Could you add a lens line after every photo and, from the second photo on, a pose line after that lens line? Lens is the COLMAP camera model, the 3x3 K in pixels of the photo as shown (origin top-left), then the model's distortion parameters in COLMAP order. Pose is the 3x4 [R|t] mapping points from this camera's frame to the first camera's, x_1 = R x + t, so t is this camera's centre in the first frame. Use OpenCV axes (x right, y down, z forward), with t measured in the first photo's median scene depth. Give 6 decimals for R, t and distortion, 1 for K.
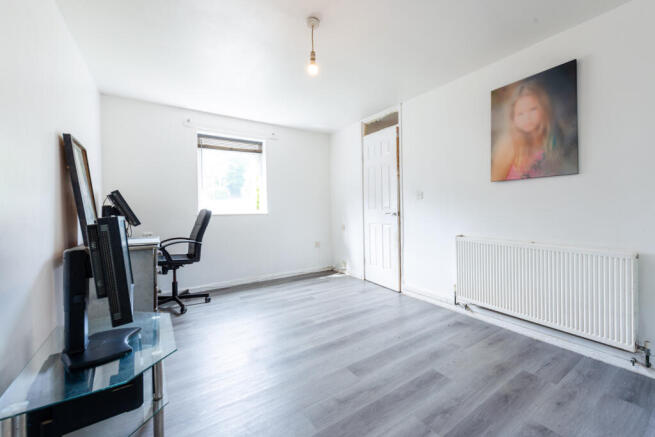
lens RADIAL K [[269.9, 0, 369.3], [0, 269.9, 208.0], [0, 0, 1]] dist [0.008255, -0.003833]
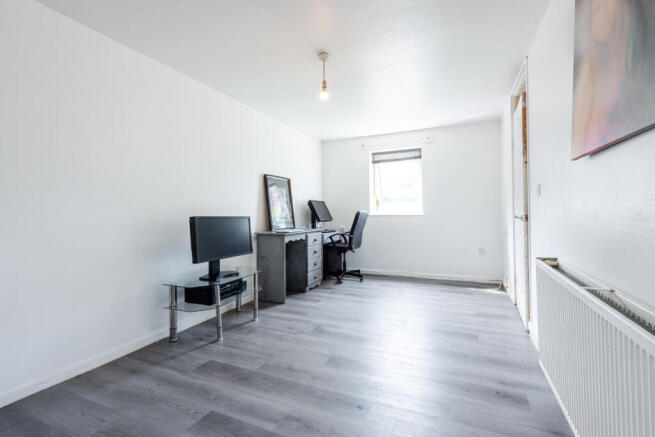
lens RADIAL K [[269.9, 0, 349.3], [0, 269.9, 210.9], [0, 0, 1]] dist [0.008255, -0.003833]
pose [[0.514864, -0.000523, -0.857272, 0.426502], [0.011088, 0.999920, 0.006049, -0.004810], [0.857200, -0.012620, 0.514829, 0.234101]]
